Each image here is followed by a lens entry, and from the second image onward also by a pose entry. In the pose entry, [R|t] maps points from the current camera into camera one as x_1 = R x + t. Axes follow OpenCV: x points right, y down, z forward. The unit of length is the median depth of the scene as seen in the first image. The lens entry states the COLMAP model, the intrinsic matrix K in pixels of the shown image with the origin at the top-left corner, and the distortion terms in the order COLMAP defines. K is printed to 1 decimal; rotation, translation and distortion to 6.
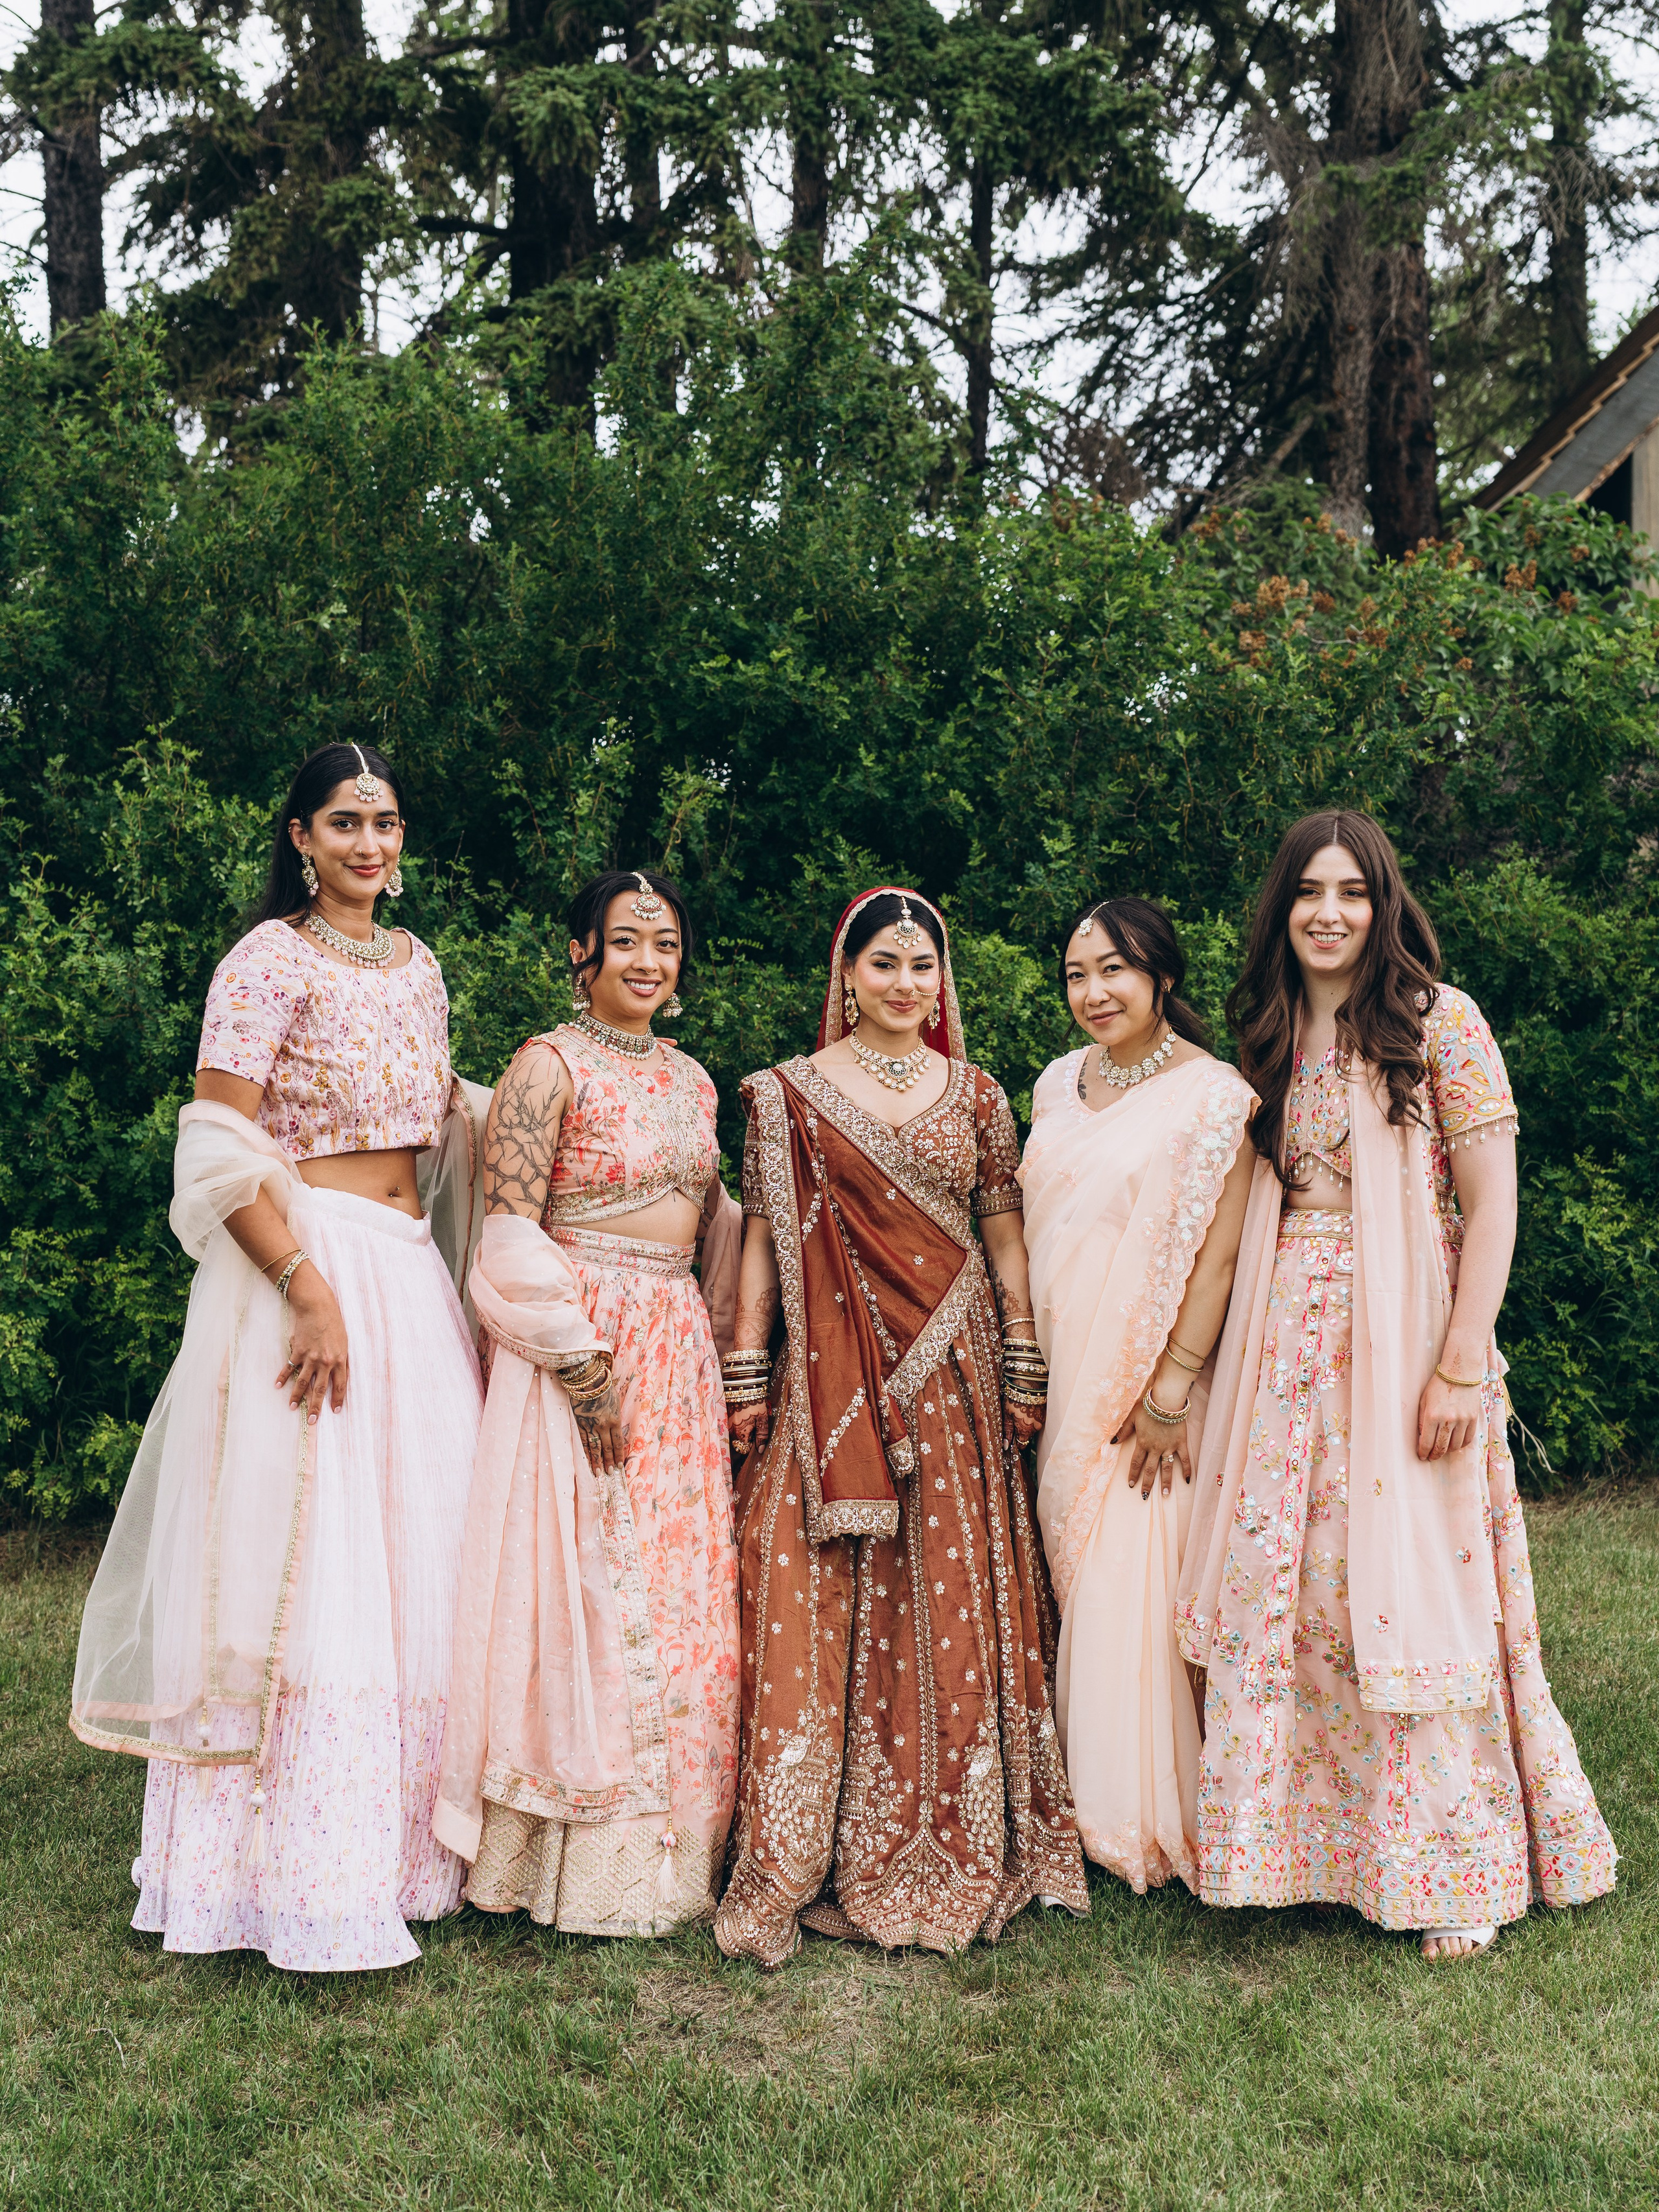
lens RADIAL K [[2421.8, 0, 770.3], [0, 2421.8, 1196.0], [0, 0, 1]] dist [-0.011673, 0.011997]
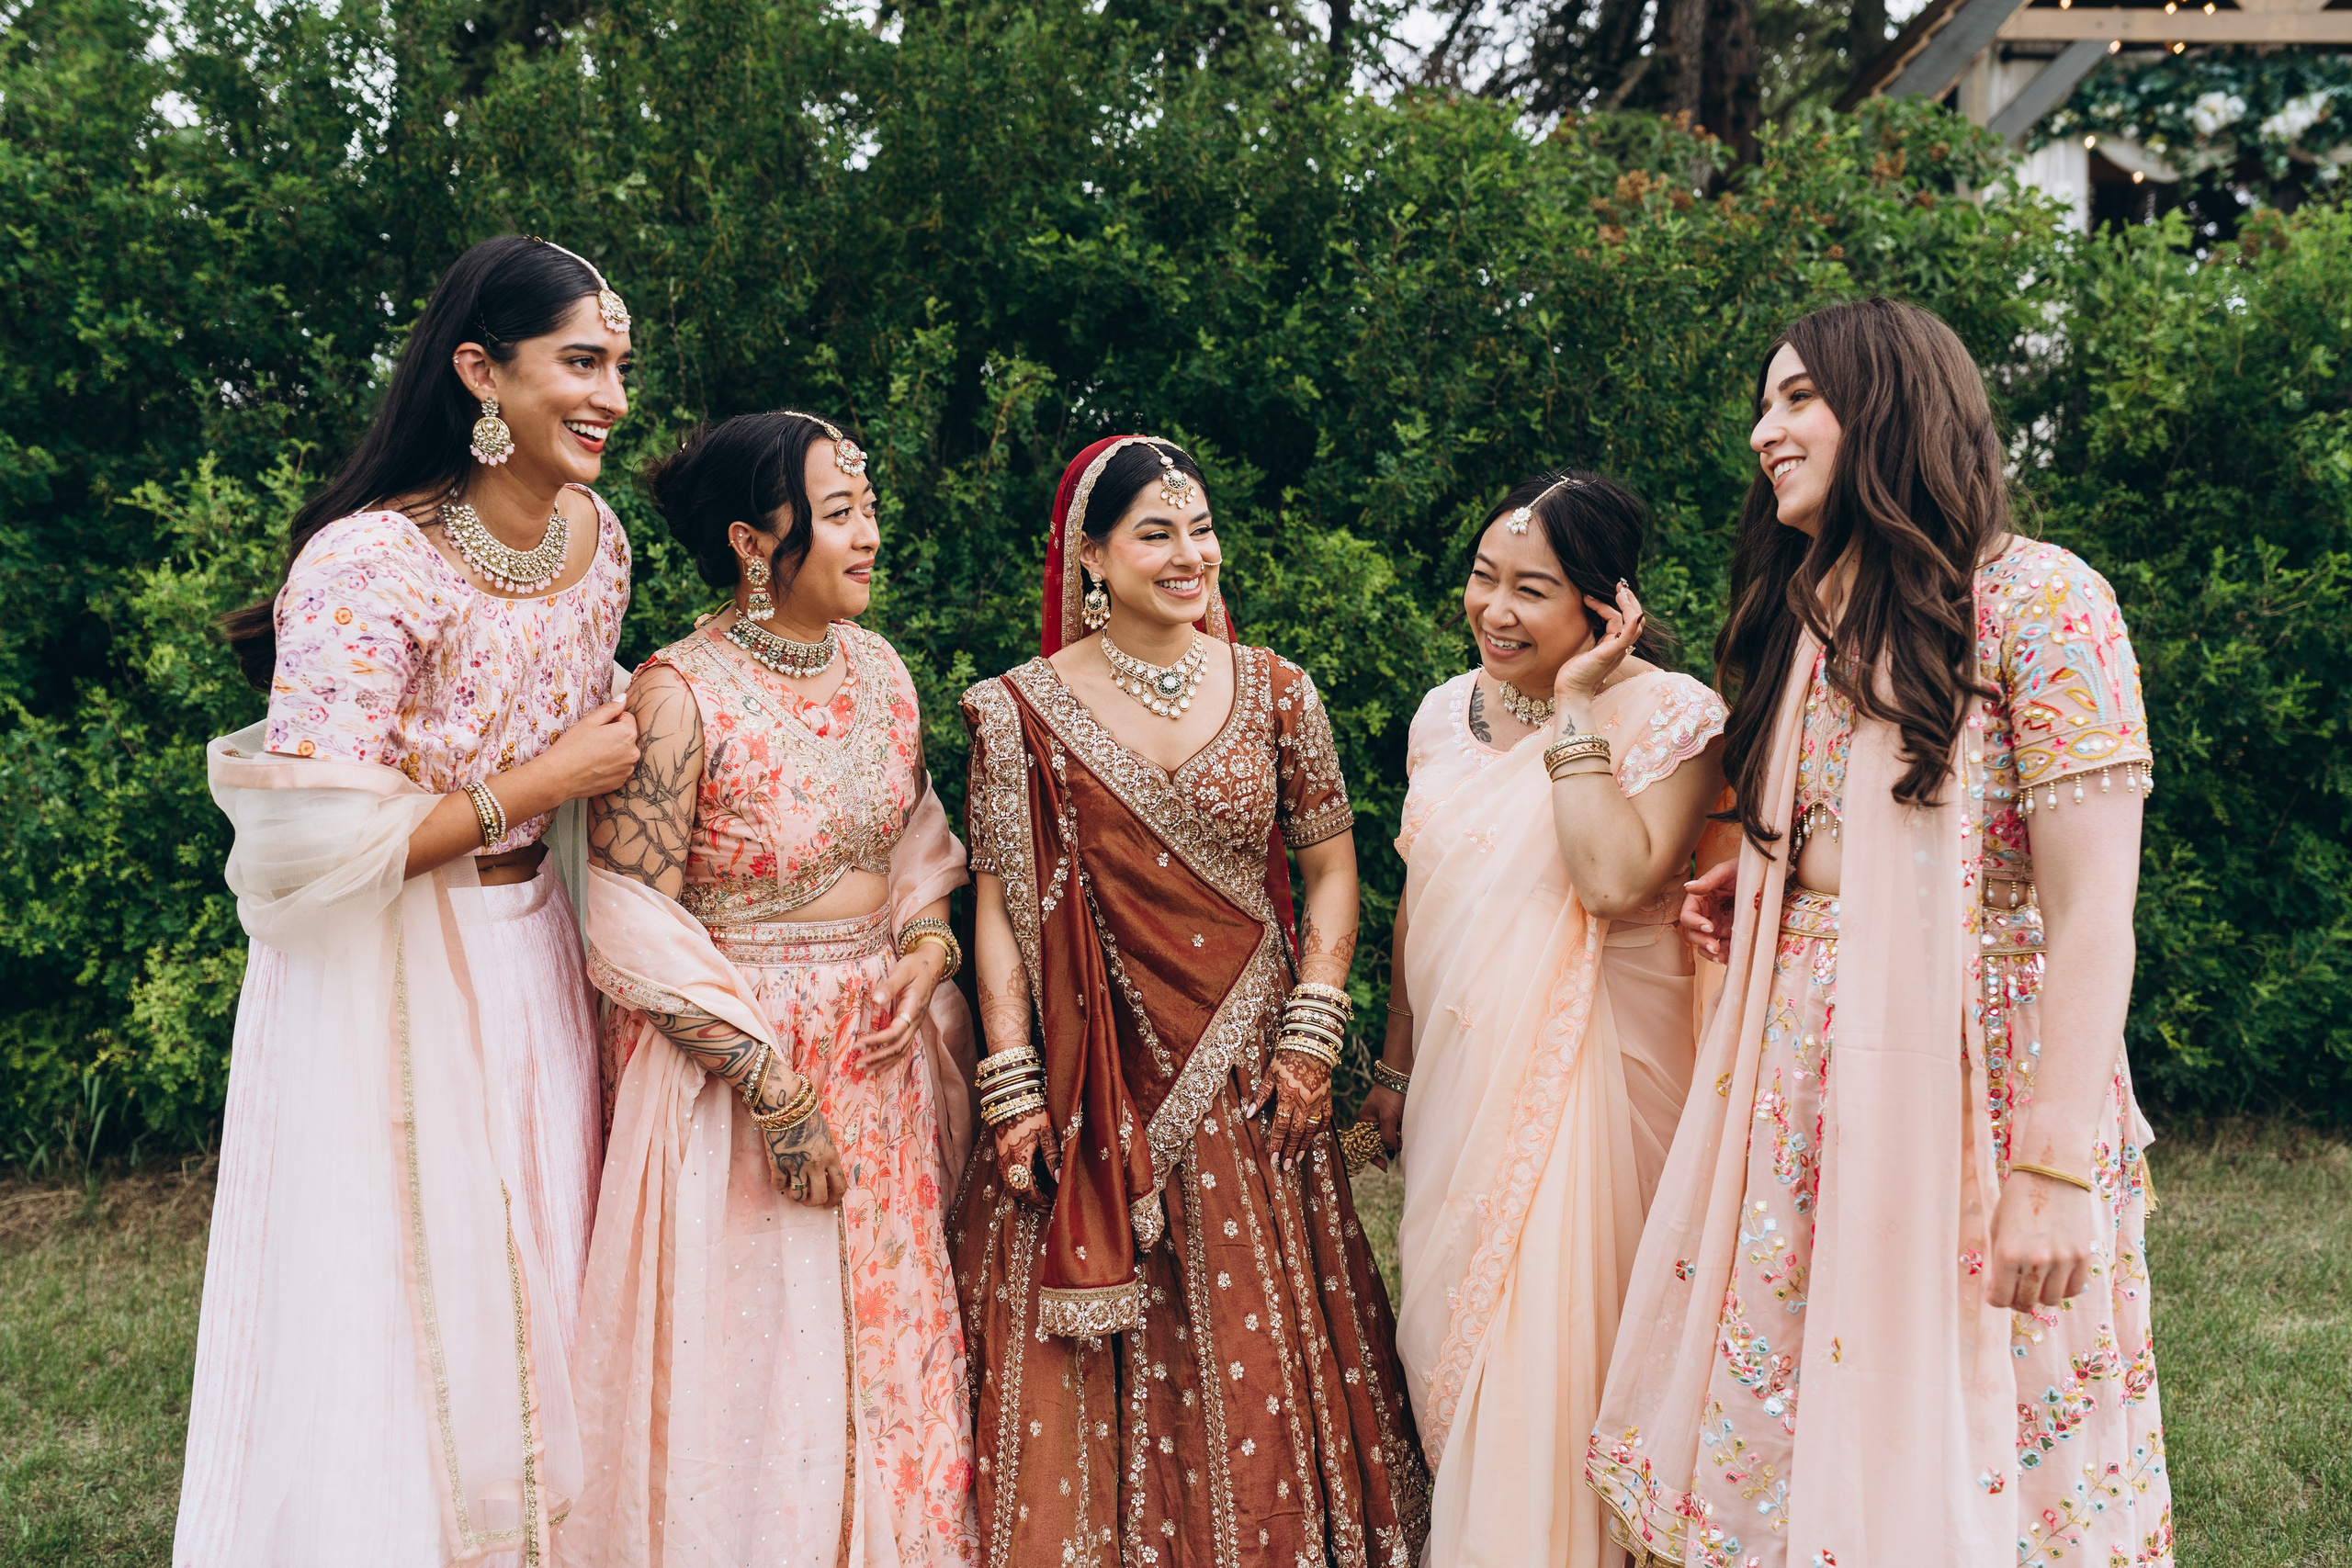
lens RADIAL K [[1957.5, 0, 1156.2], [0, 1957.5, 803.9], [0, 0, 1]] dist [0.003278, 0.005463]
pose [[0.999938, 0.000386, -0.011155, 0.029651], [-0.000191, 0.999847, 0.017475, -0.016107], [0.011160, -0.017472, 0.999785, 0.247187]]
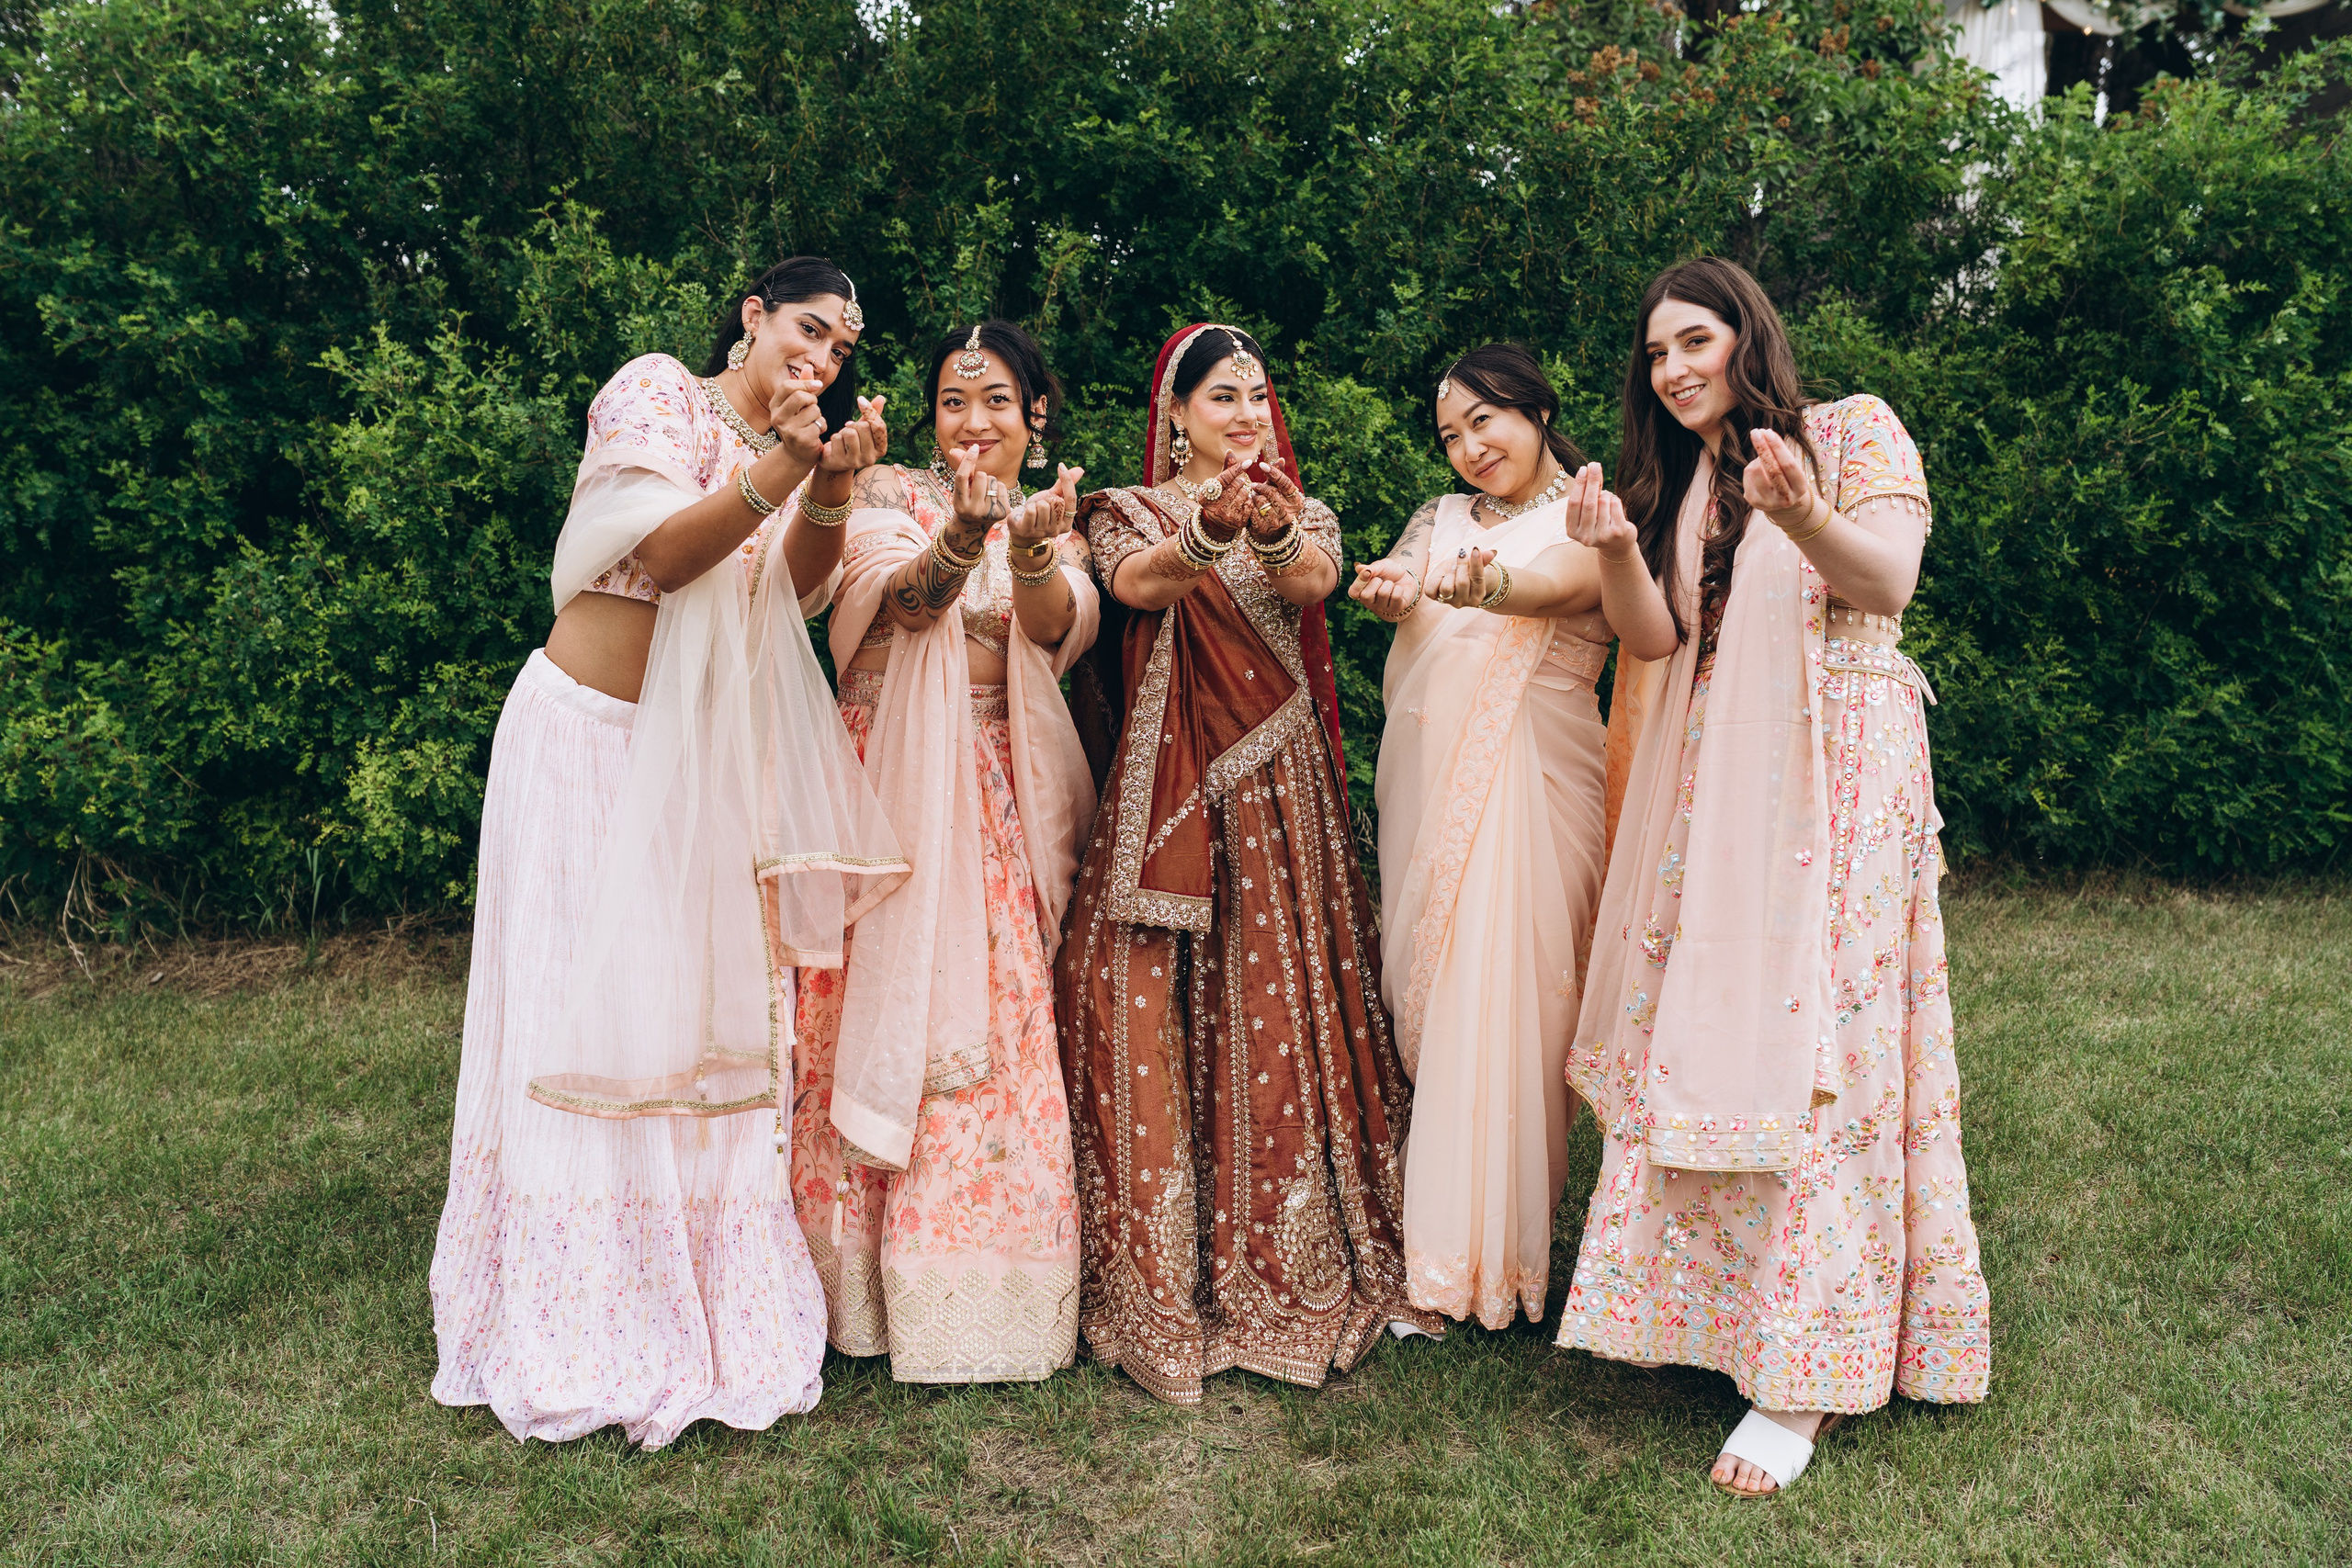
lens RADIAL K [[1872.7, 0, 1163.7], [0, 1872.7, 777.1], [0, 0, 1]] dist [0.000872, 0.004618]
pose [[0.999861, -0.008642, -0.014268, 0.020893], [0.009942, 0.995548, 0.093734, -0.009588], [0.013395, -0.093863, 0.995495, 0.150196]]
